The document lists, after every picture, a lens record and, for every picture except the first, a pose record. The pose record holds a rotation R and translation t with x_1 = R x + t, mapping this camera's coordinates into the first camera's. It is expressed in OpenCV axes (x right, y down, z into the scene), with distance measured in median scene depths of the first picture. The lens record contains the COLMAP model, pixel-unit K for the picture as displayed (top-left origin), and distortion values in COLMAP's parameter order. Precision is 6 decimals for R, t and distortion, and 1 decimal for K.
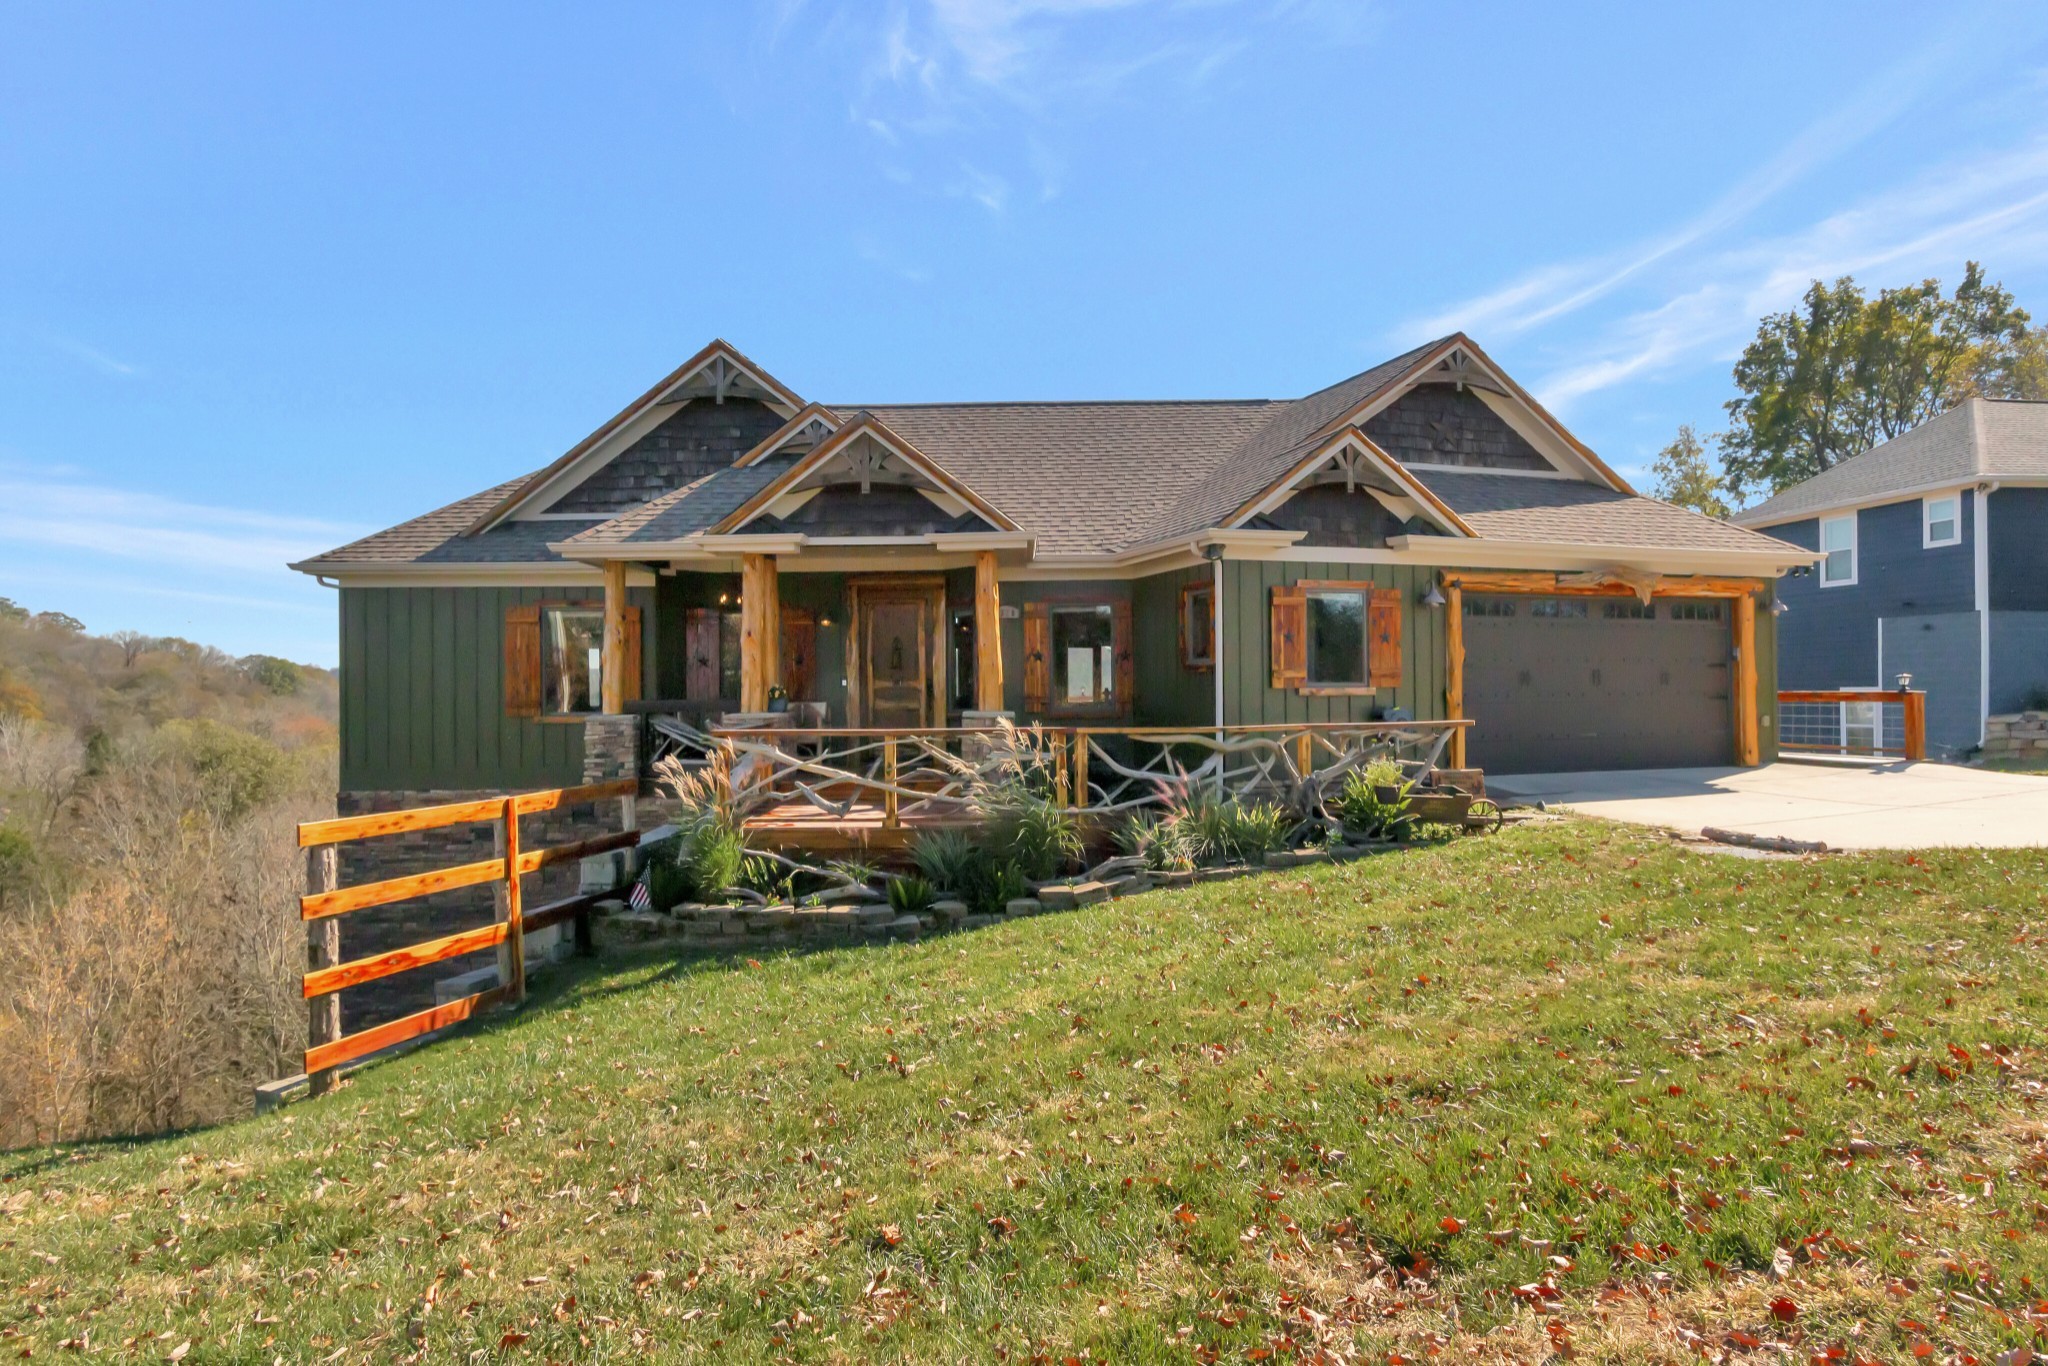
lens RADIAL K [[1143.4, 0, 1019.7], [0, 1143.4, 680.9], [0, 0, 1]] dist [-0.002541, -0.002941]
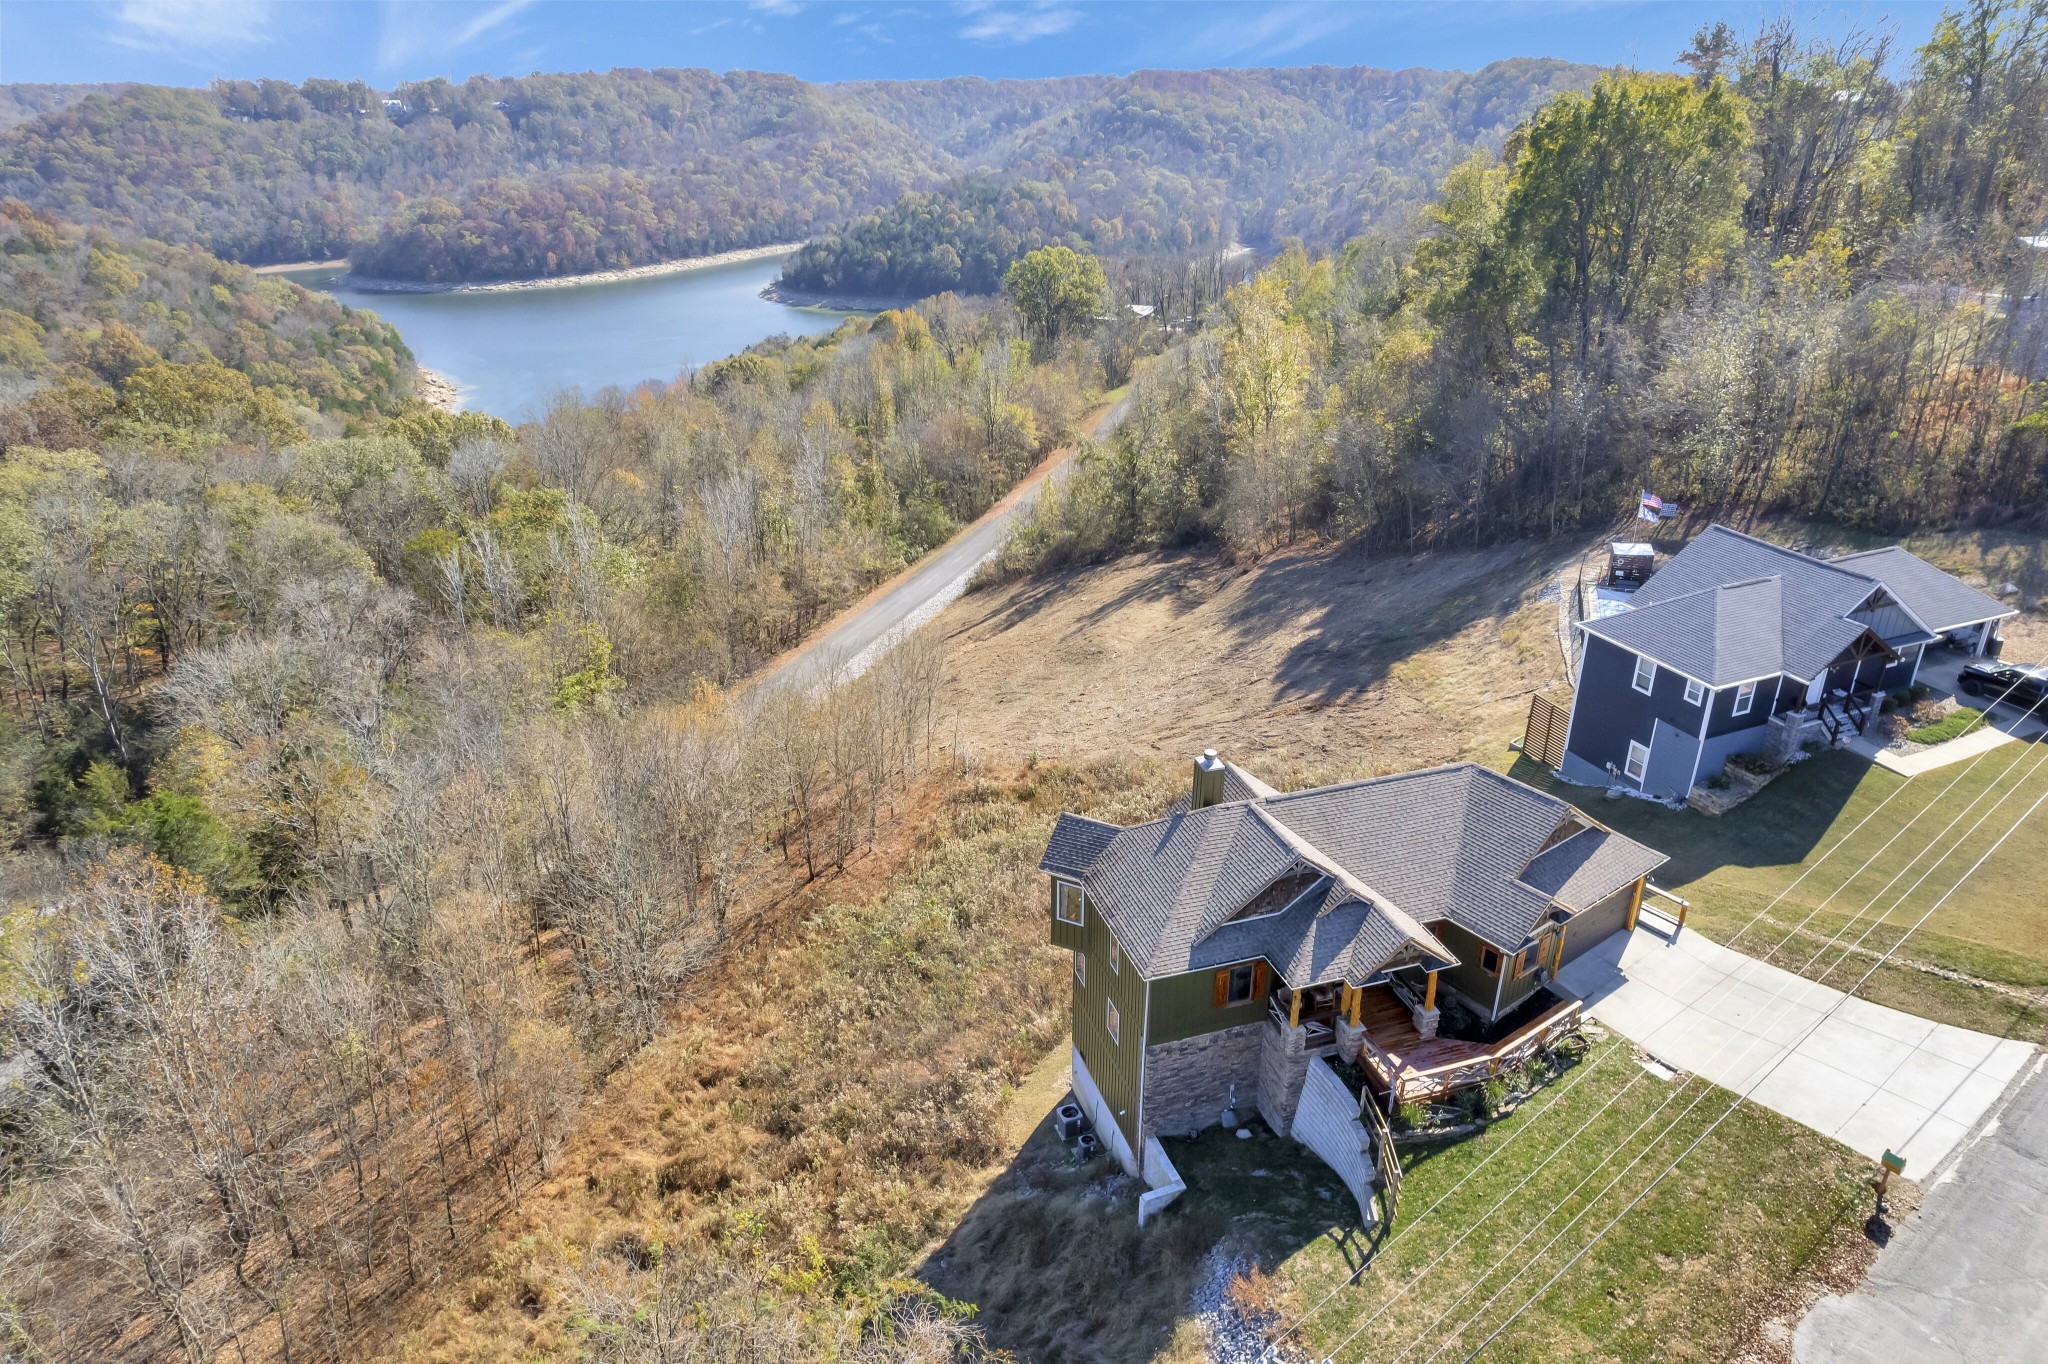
lens RADIAL K [[1311.8, 0, 1025.0], [0, 1311.8, 682.8], [0, 0, 1]] dist [-0.076030, 0.070329]
pose [[0.954185, -0.119348, 0.274386, -1.587186], [-0.005420, 0.909964, 0.414651, -1.830254], [-0.299169, -0.397141, 0.867627, -1.049214]]
